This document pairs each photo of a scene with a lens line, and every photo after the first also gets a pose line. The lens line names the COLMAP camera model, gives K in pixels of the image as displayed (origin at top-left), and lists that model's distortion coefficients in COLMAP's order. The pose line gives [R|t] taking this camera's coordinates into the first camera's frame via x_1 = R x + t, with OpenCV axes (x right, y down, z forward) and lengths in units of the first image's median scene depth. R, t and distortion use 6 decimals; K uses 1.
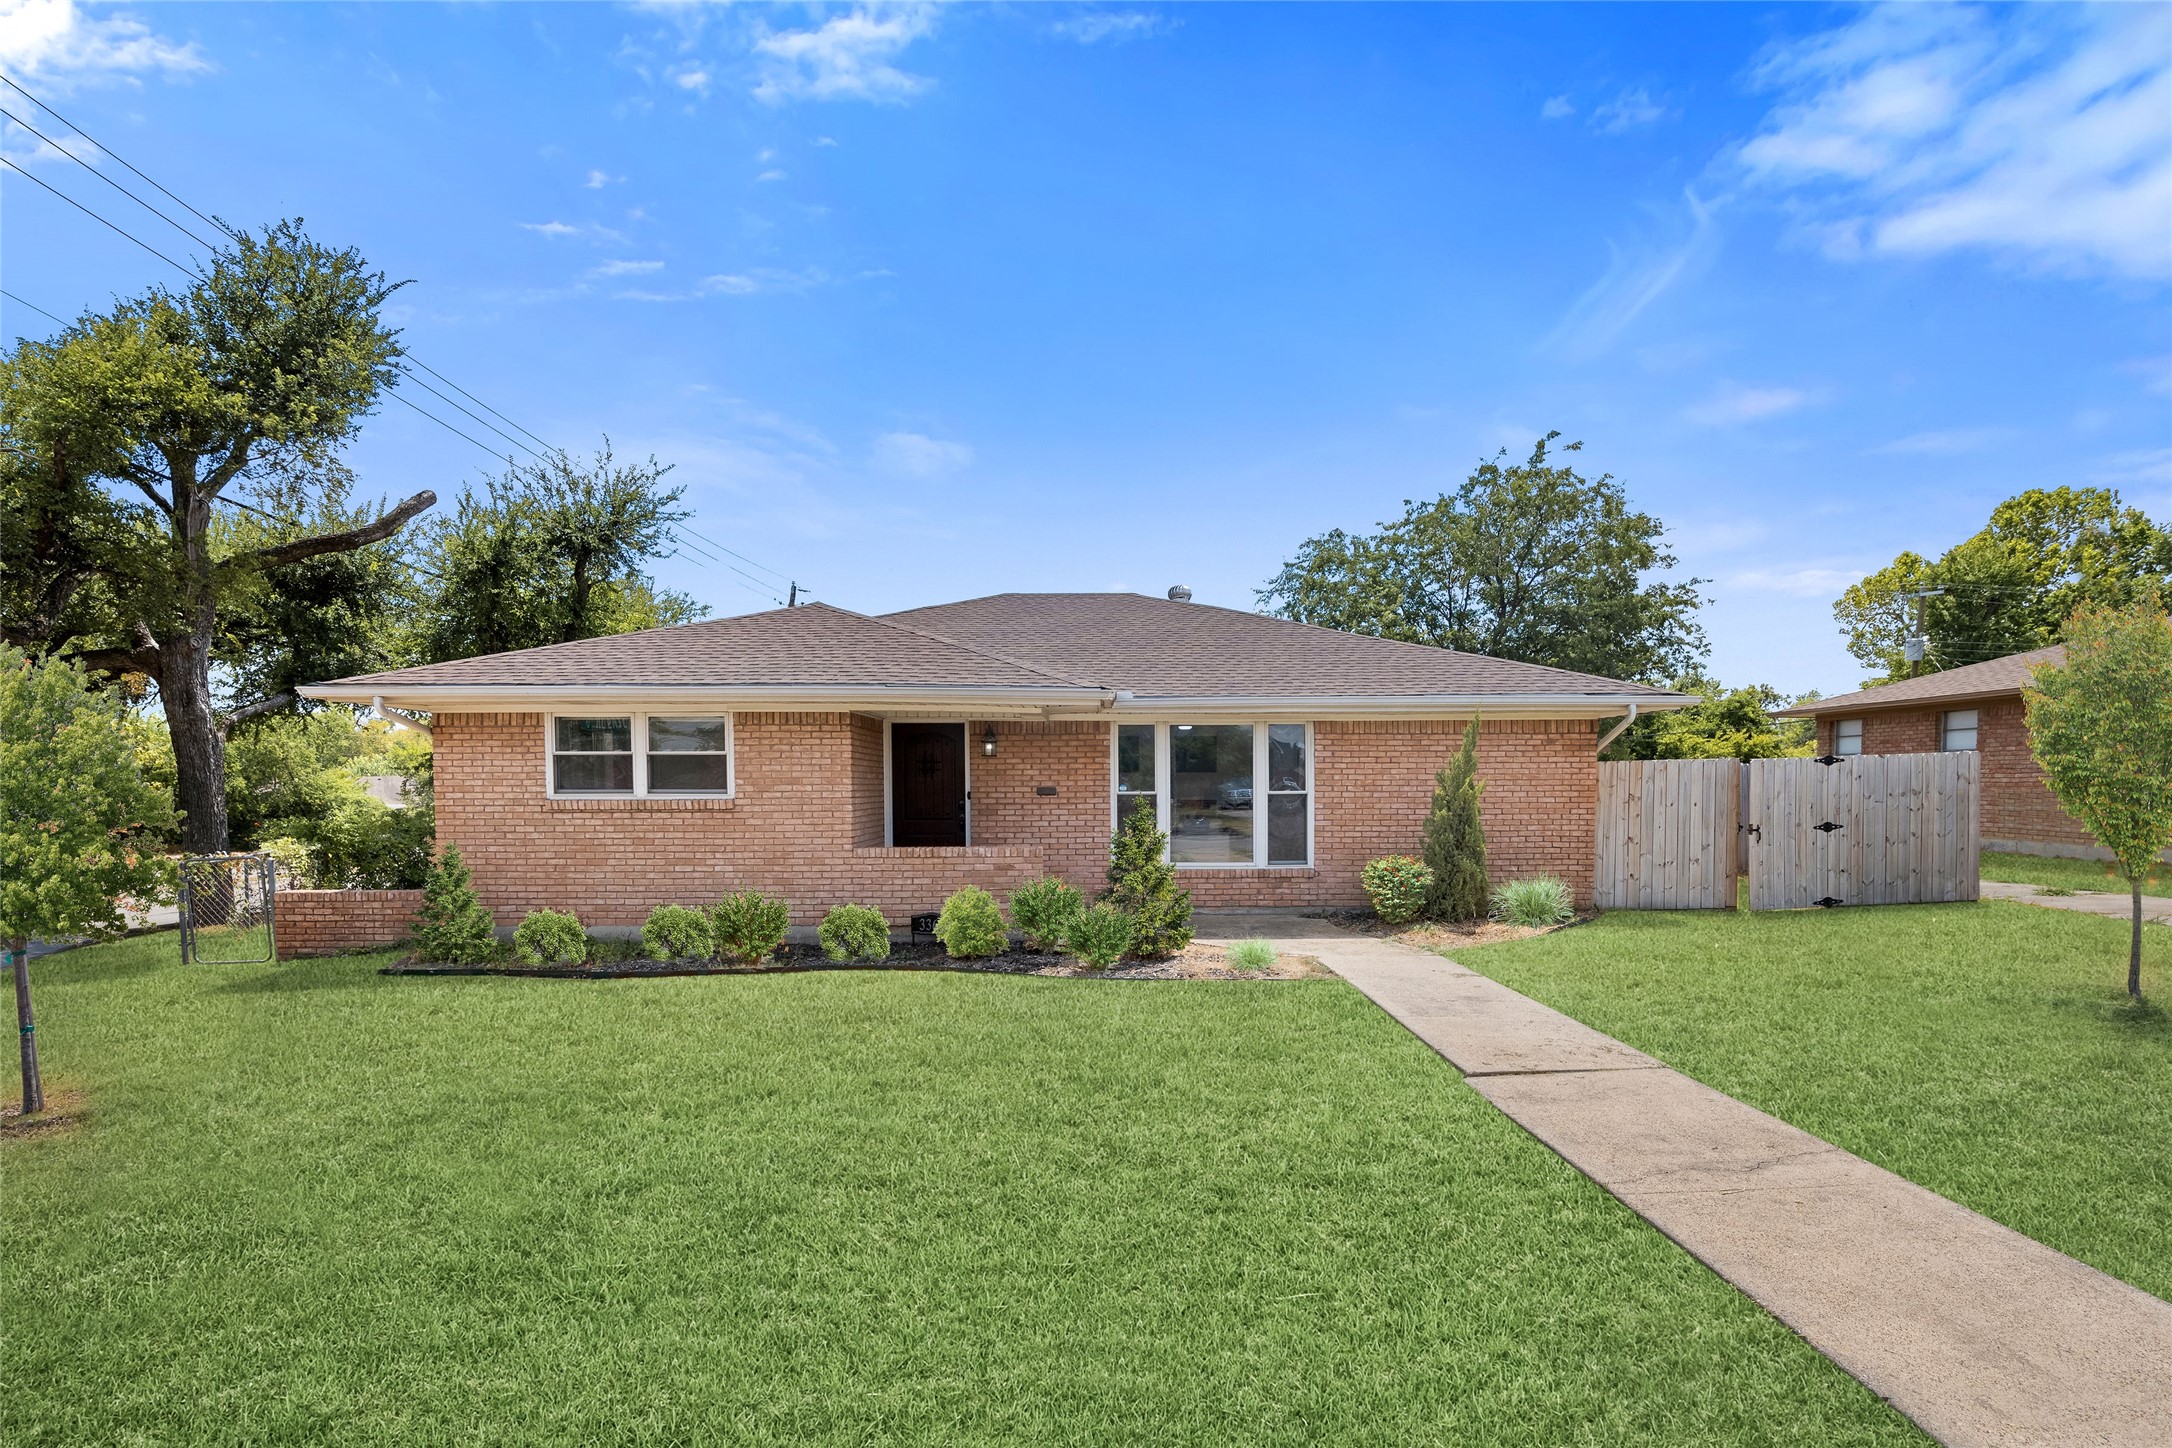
lens RADIAL K [[1032.2, 0, 1095.1], [0, 1032.2, 802.6], [0, 0, 1]] dist [-0.002245, -0.000033]
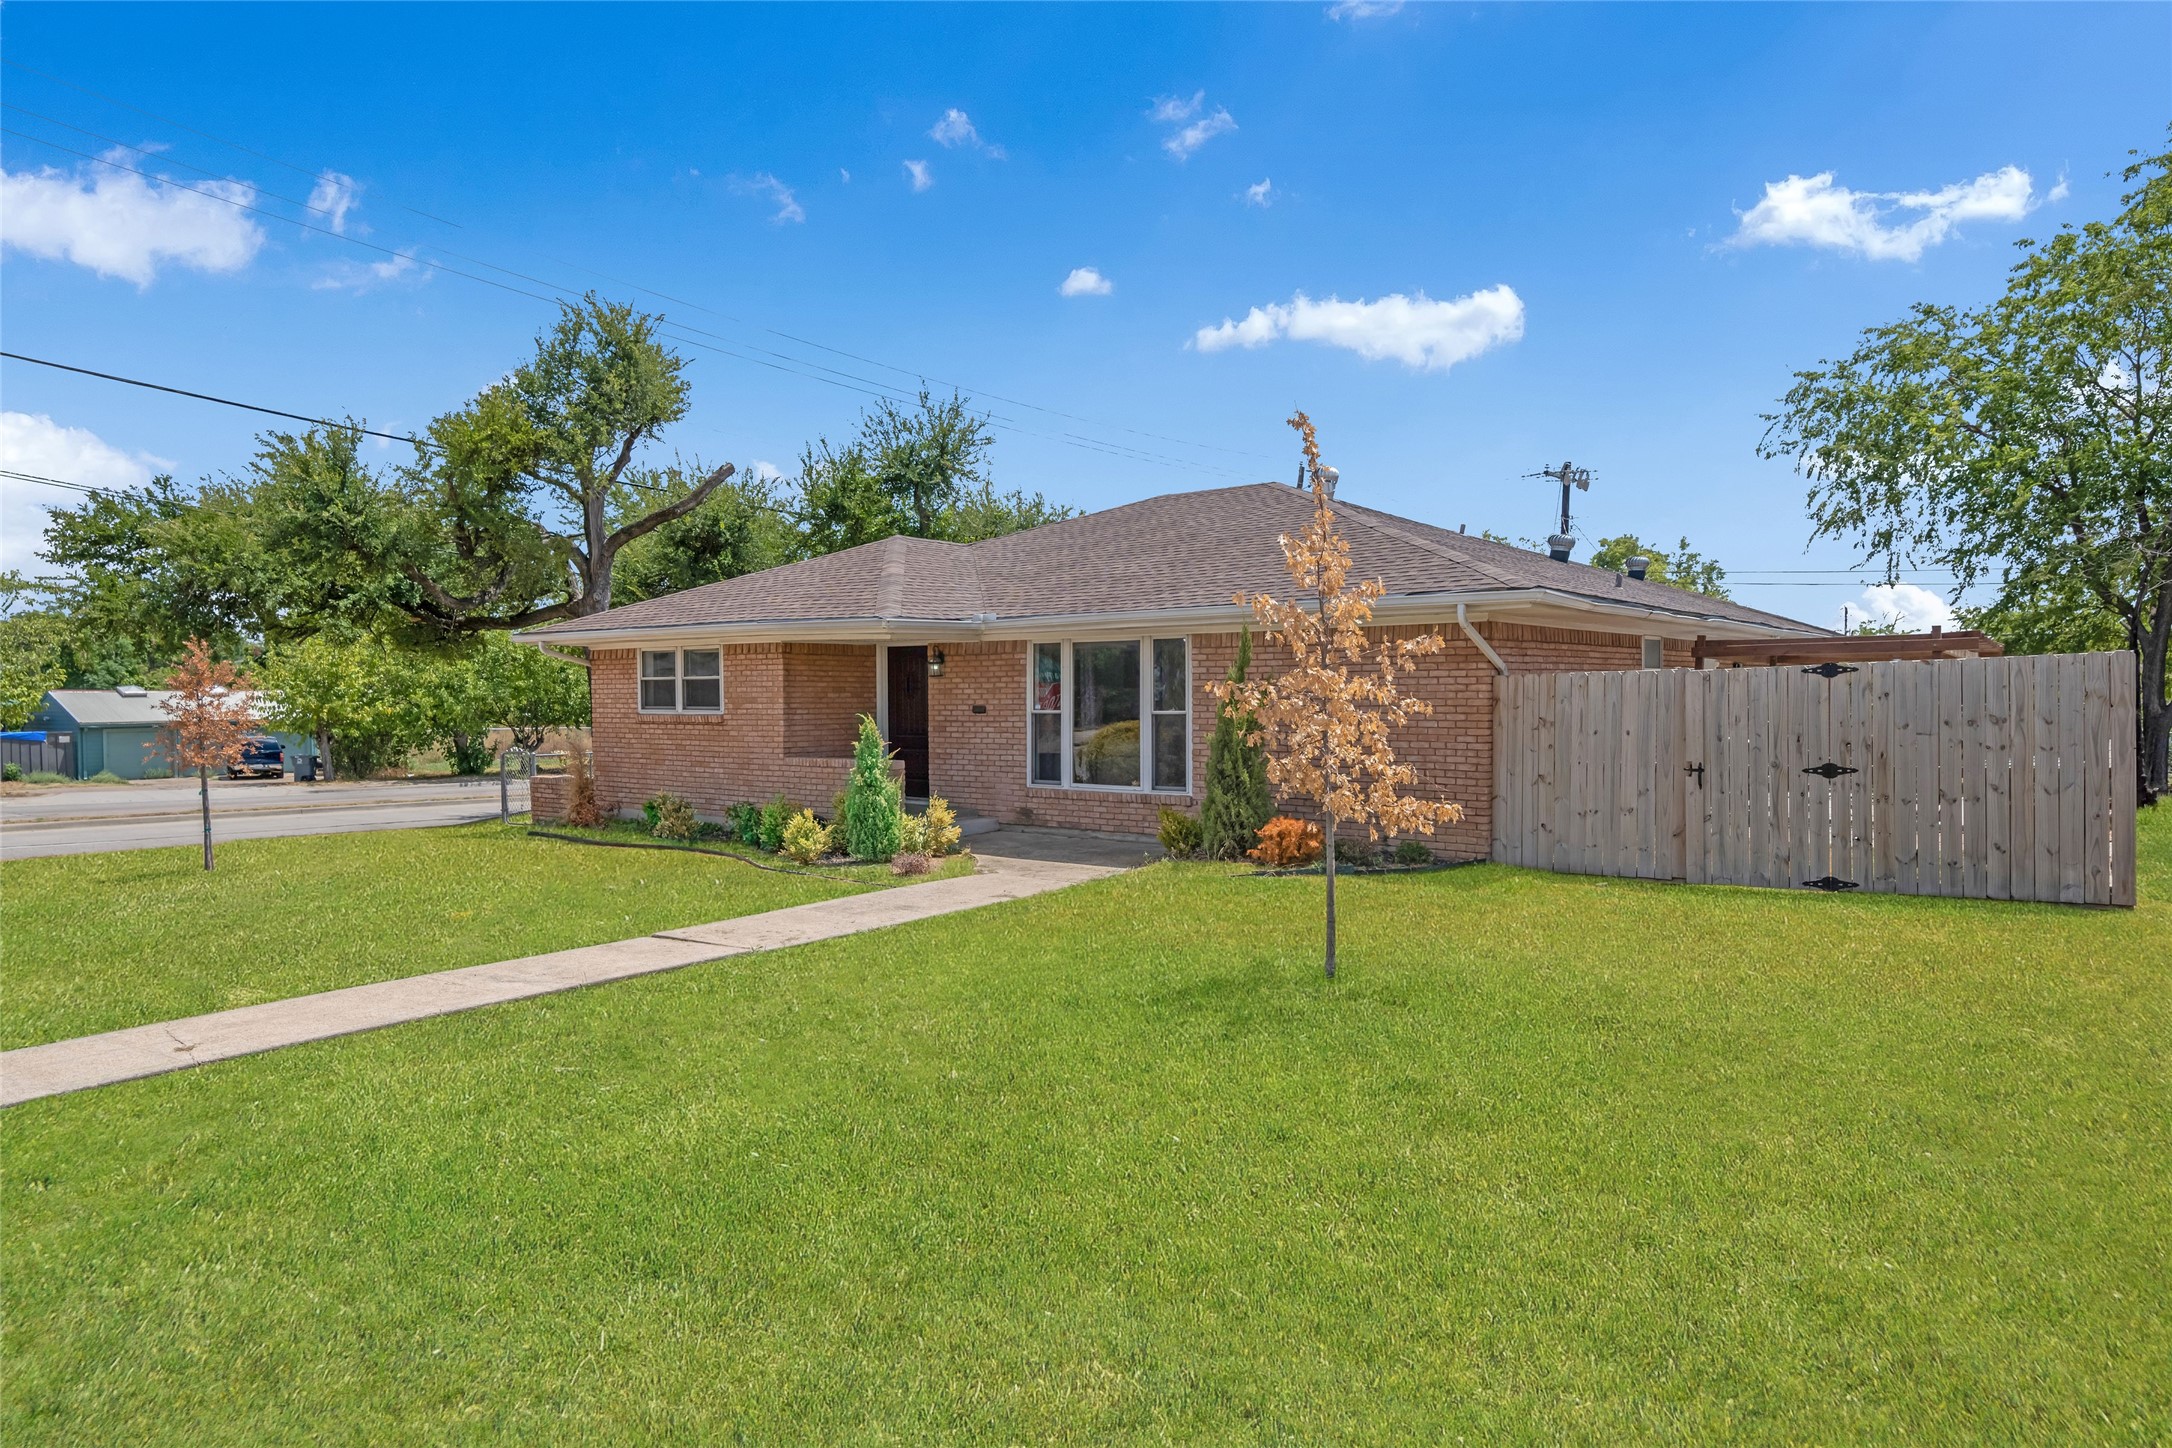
lens RADIAL K [[1353.3, 0, 1092.8], [0, 1353.3, 722.1], [0, 0, 1]] dist [0.032470, 0.000052]
pose [[0.768694, 0.011757, -0.639508, 0.907703], [-0.008690, 0.999931, 0.007937, -0.010093], [0.639557, -0.000544, 0.768743, 0.028942]]
